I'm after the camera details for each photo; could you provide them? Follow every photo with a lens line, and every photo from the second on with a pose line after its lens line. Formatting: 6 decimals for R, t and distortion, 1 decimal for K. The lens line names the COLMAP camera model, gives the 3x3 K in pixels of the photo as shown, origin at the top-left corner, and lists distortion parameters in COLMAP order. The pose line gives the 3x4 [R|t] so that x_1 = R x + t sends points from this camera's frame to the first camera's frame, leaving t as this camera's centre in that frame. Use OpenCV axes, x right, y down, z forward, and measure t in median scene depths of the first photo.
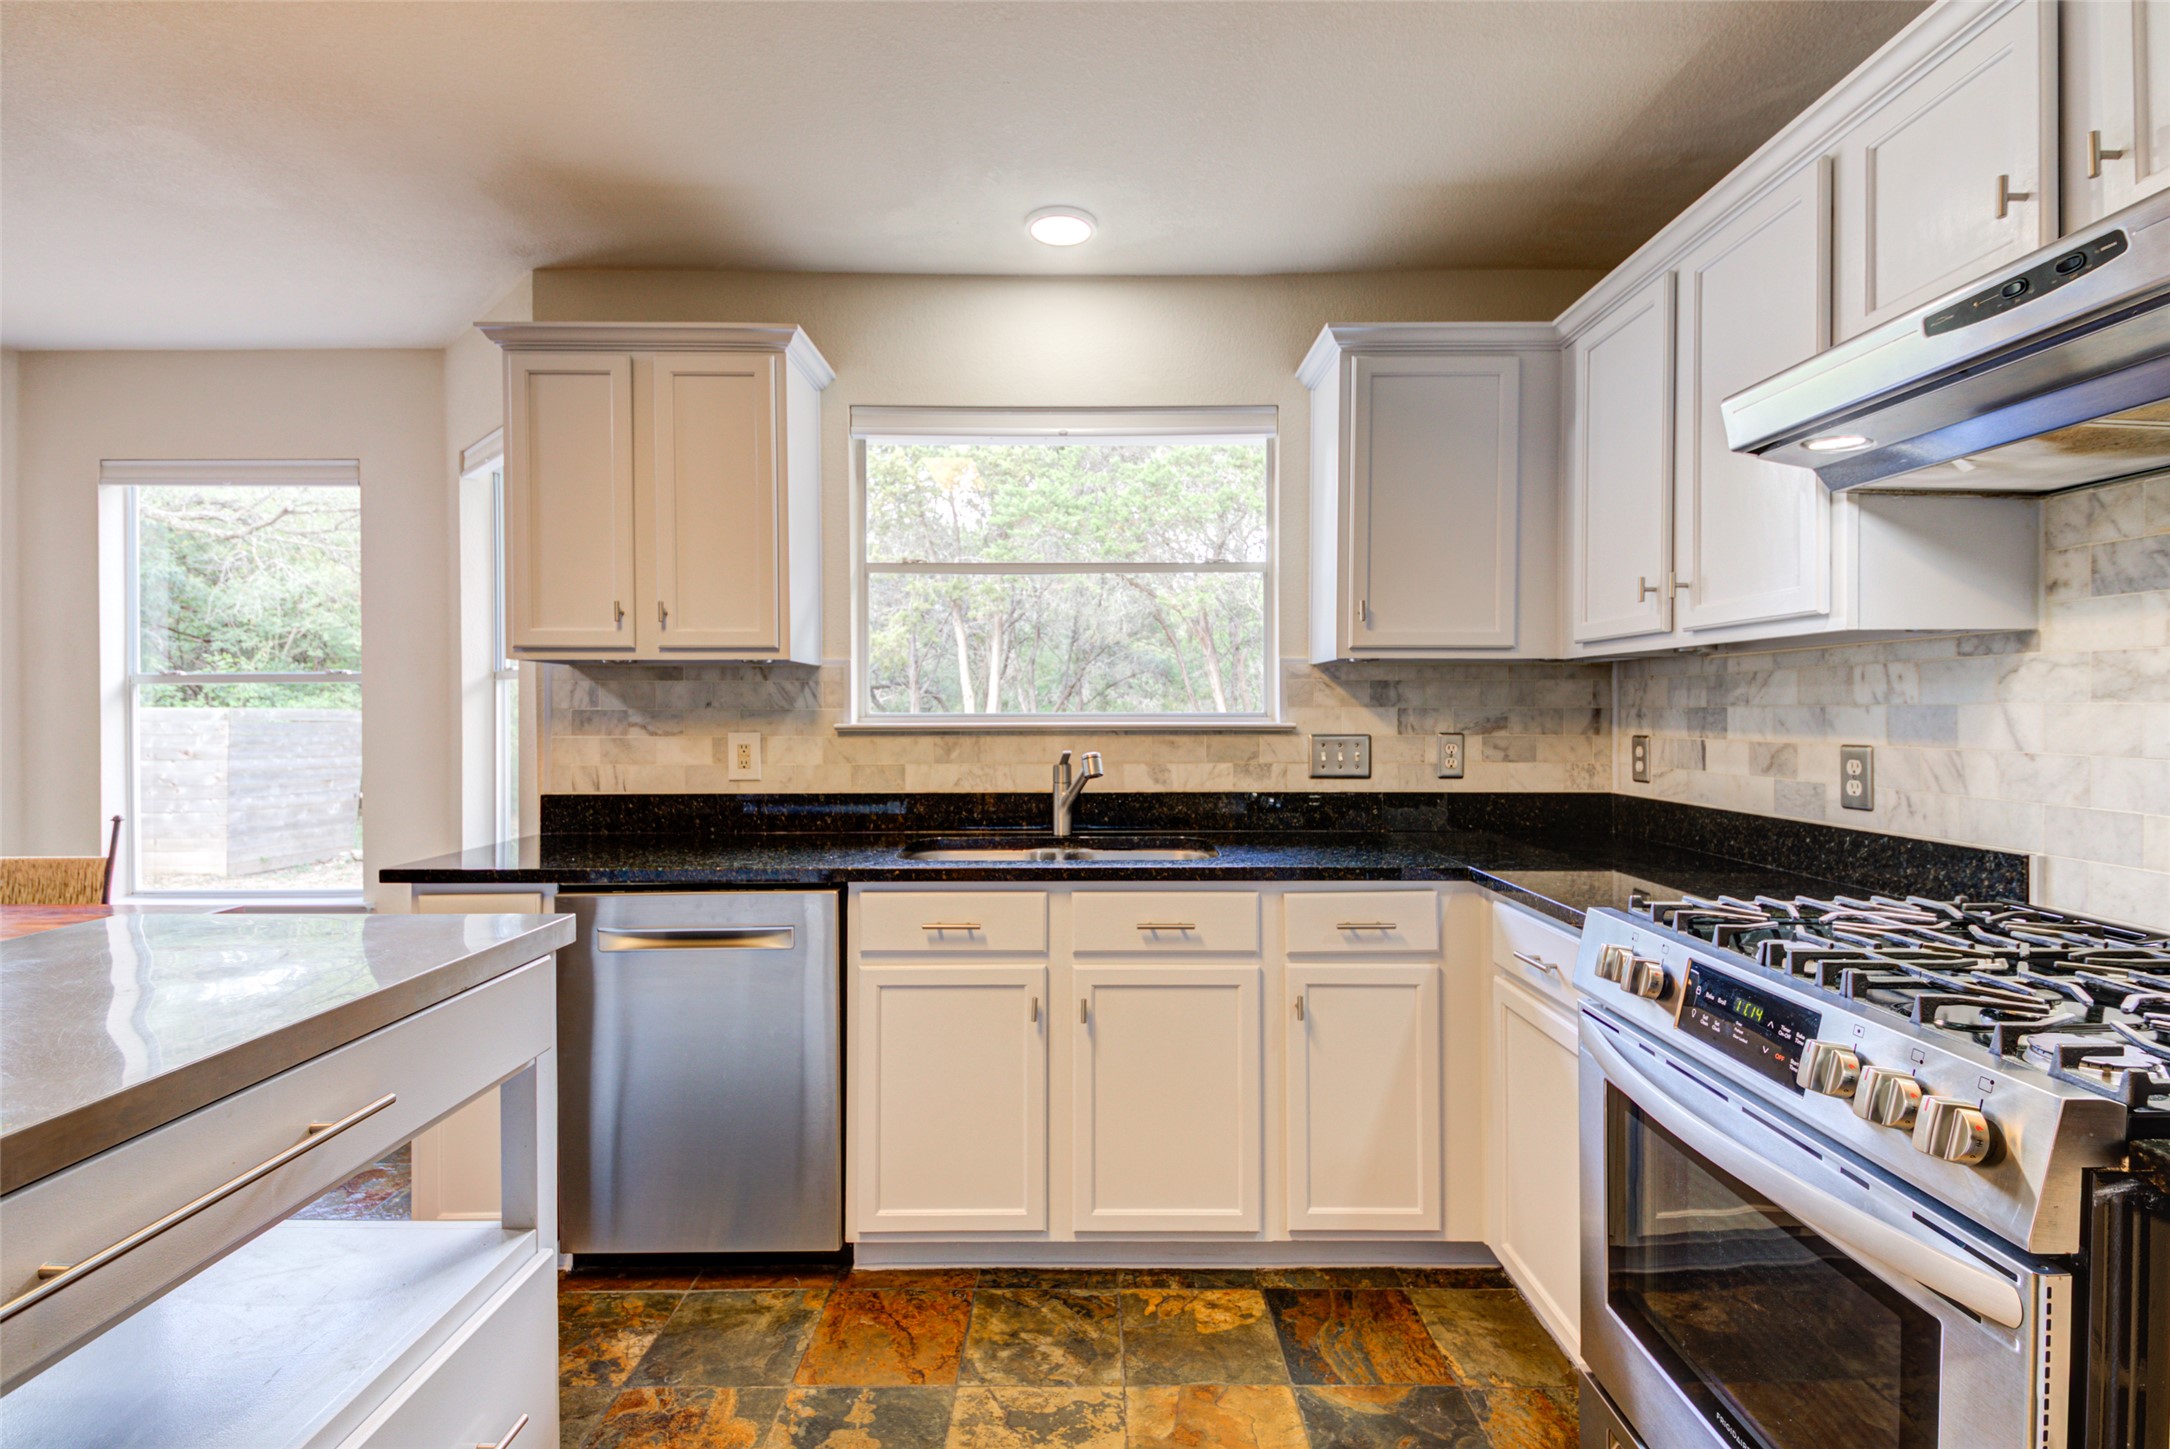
lens RADIAL K [[1013.6, 0, 1091.5], [0, 1013.6, 715.8], [0, 0, 1]] dist [0.000309, 0.000087]
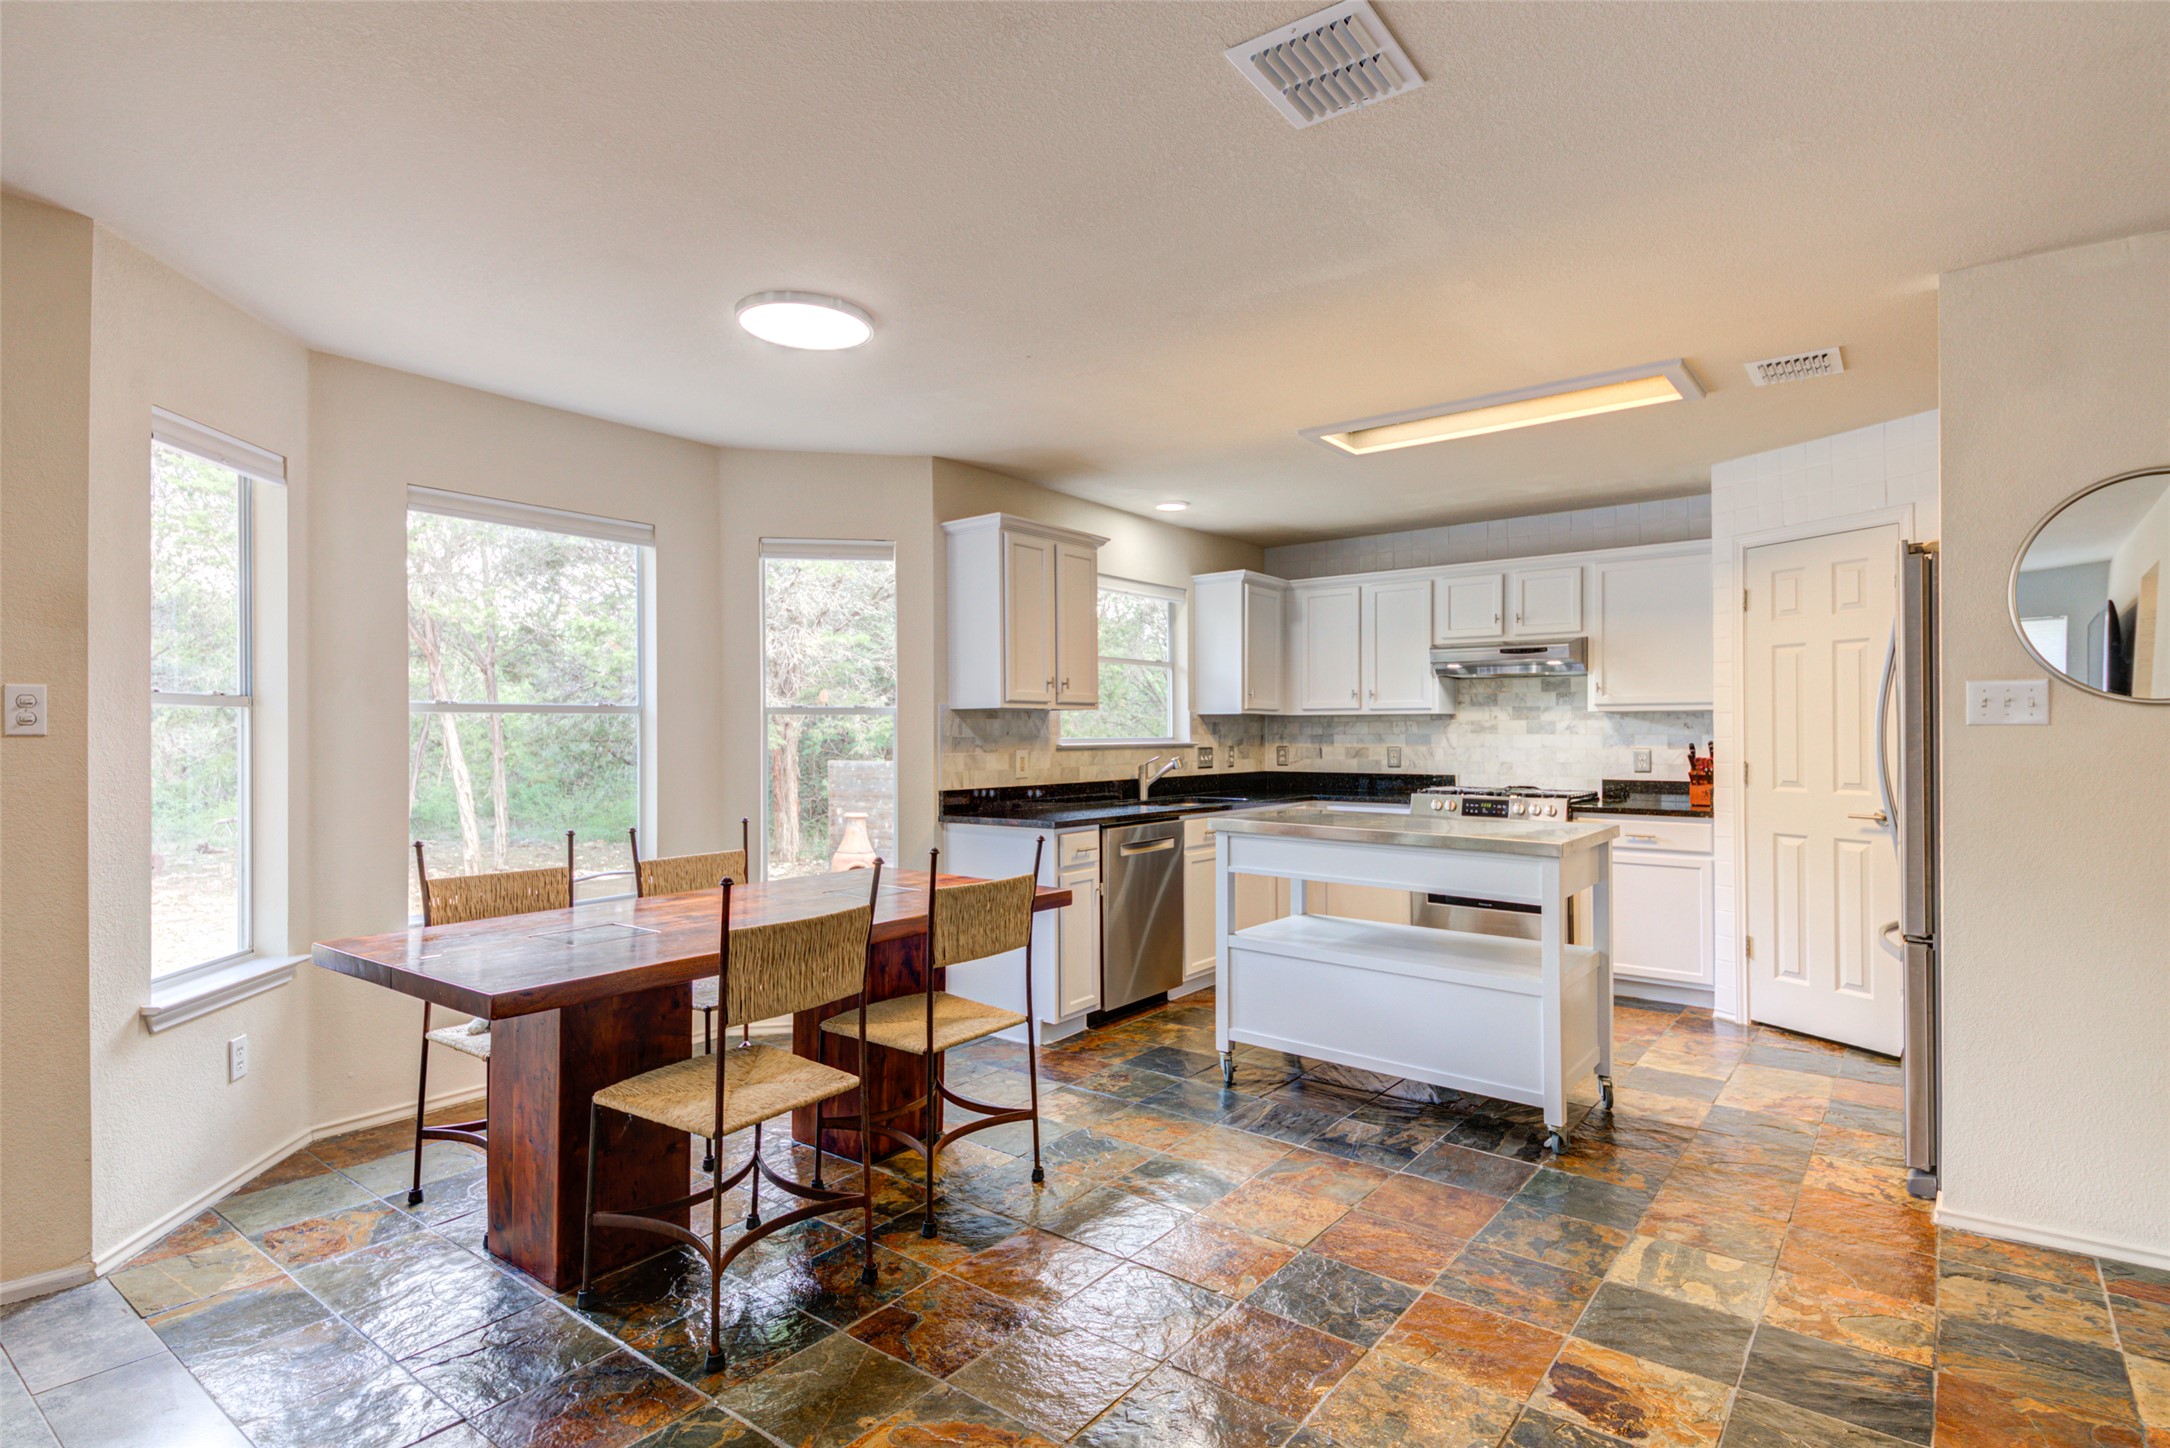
lens RADIAL K [[1073.4, 0, 1094.1], [0, 1073.4, 730.1], [0, 0, 1]] dist [0.023747, -0.000105]
pose [[0.608556, 0.002289, 0.793508, -2.623113], [0.006033, 0.999954, -0.007512, -0.003716], [-0.793488, 0.009358, 0.608514, -0.306326]]
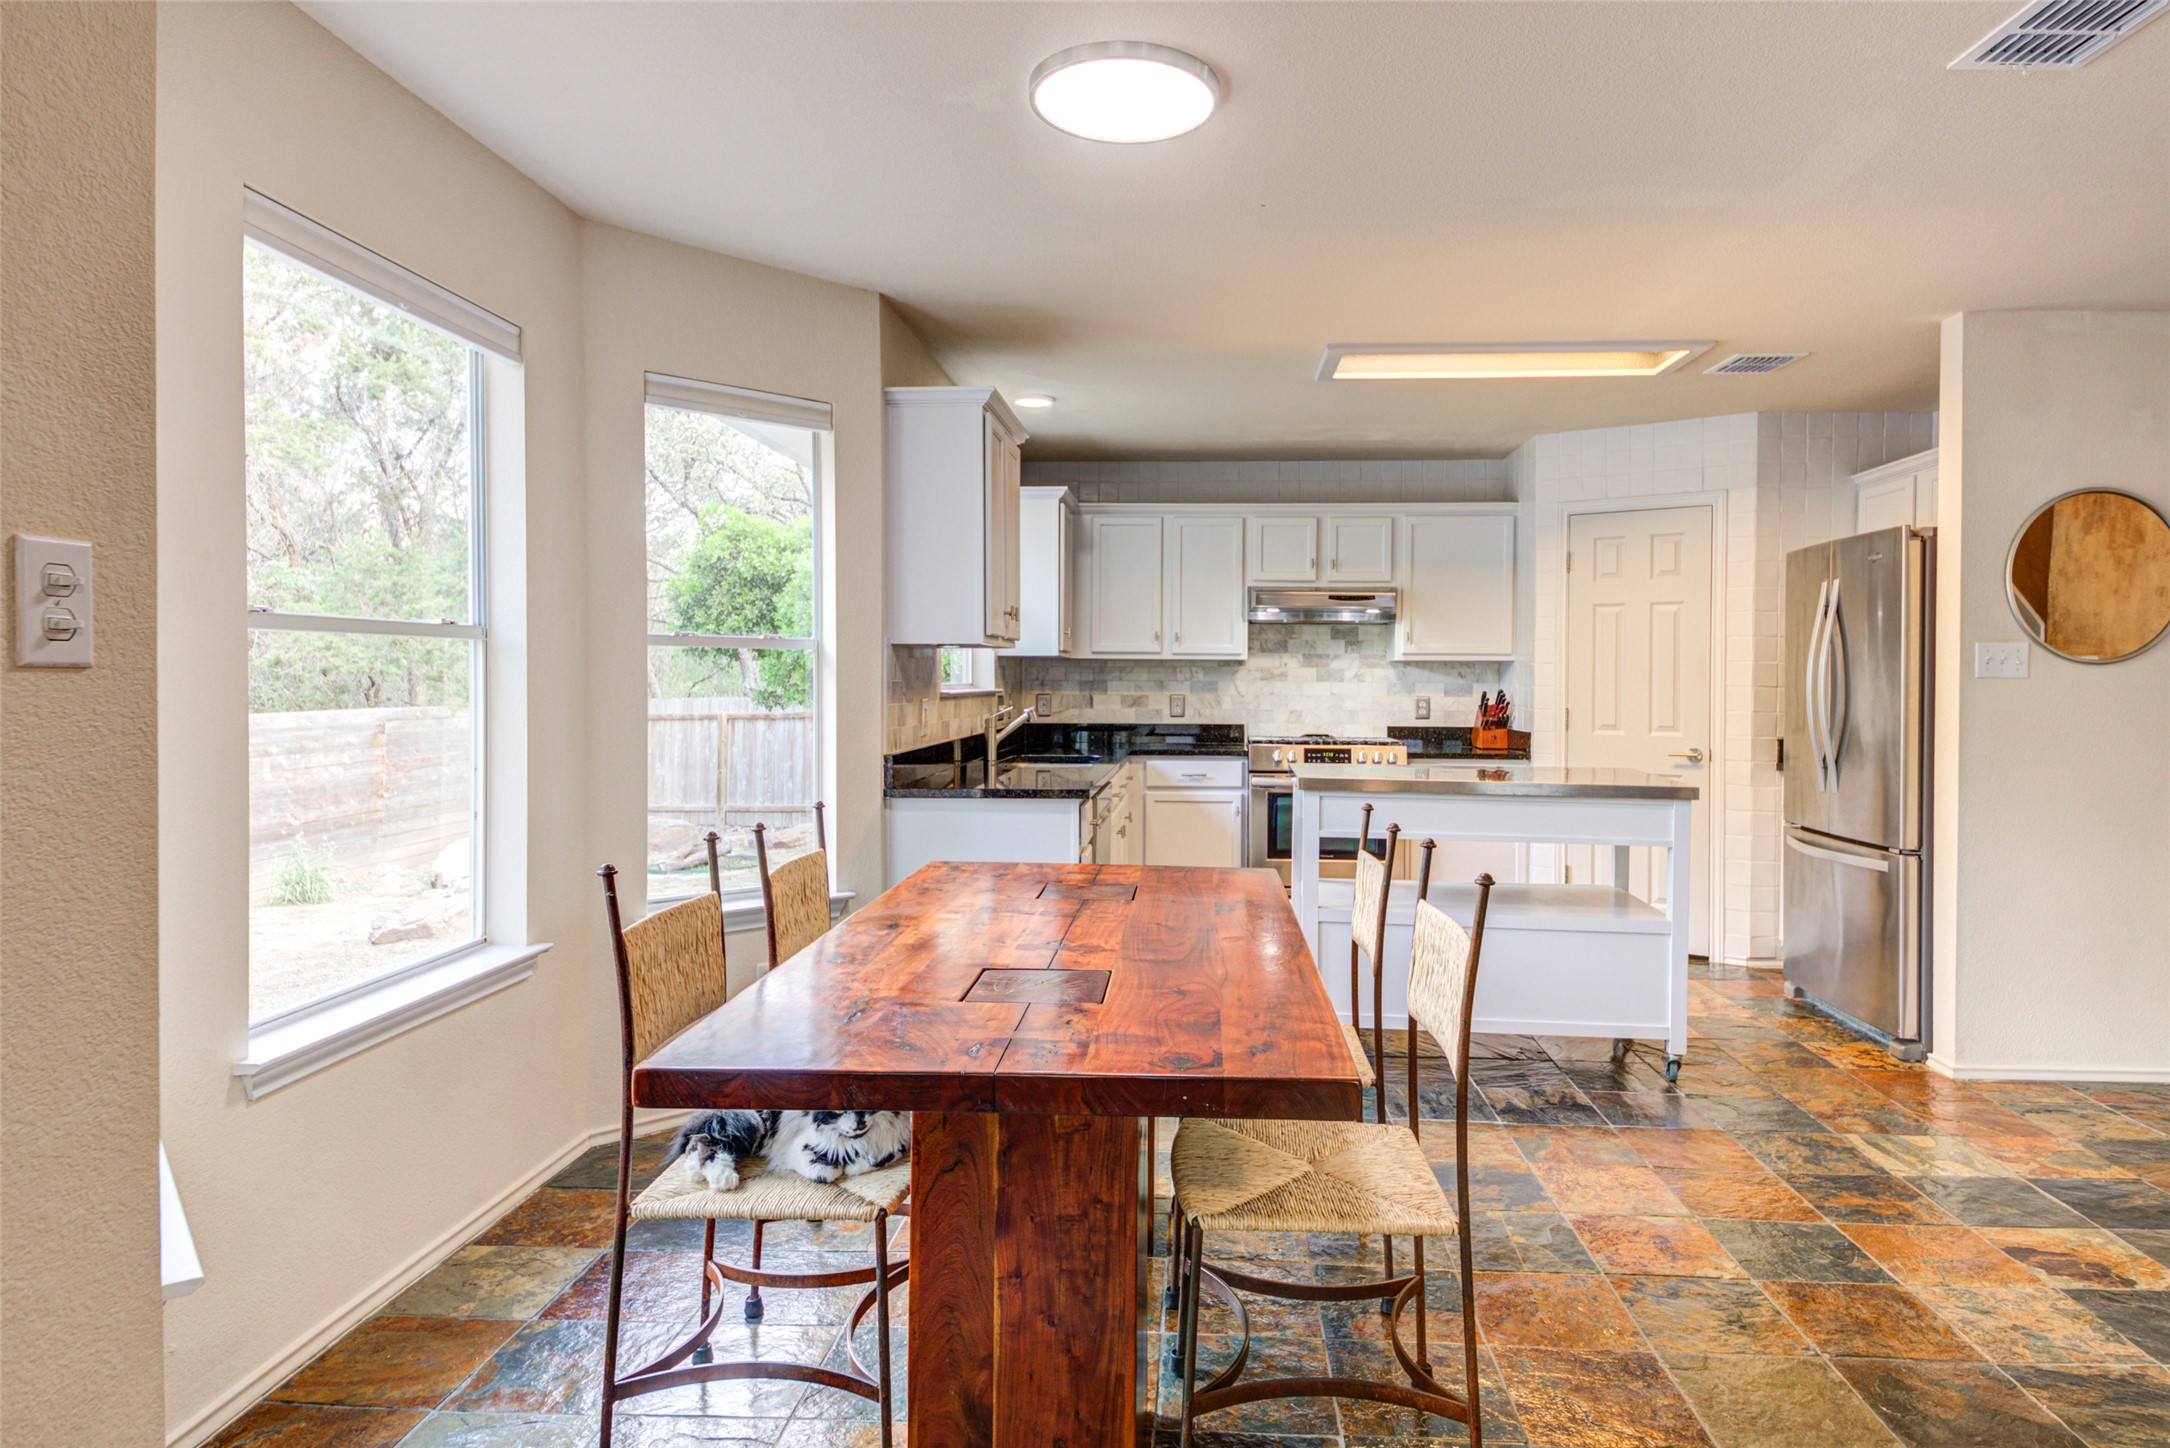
lens RADIAL K [[1229.0, 0, 1151.8], [0, 1229.0, 690.3], [0, 0, 1]] dist [0.030751, -0.004303]
pose [[0.052467, -0.006561, 0.998601, -2.930646], [0.000450, 0.999978, 0.006546, -0.007403], [-0.998623, 0.000106, 0.052469, 0.956027]]
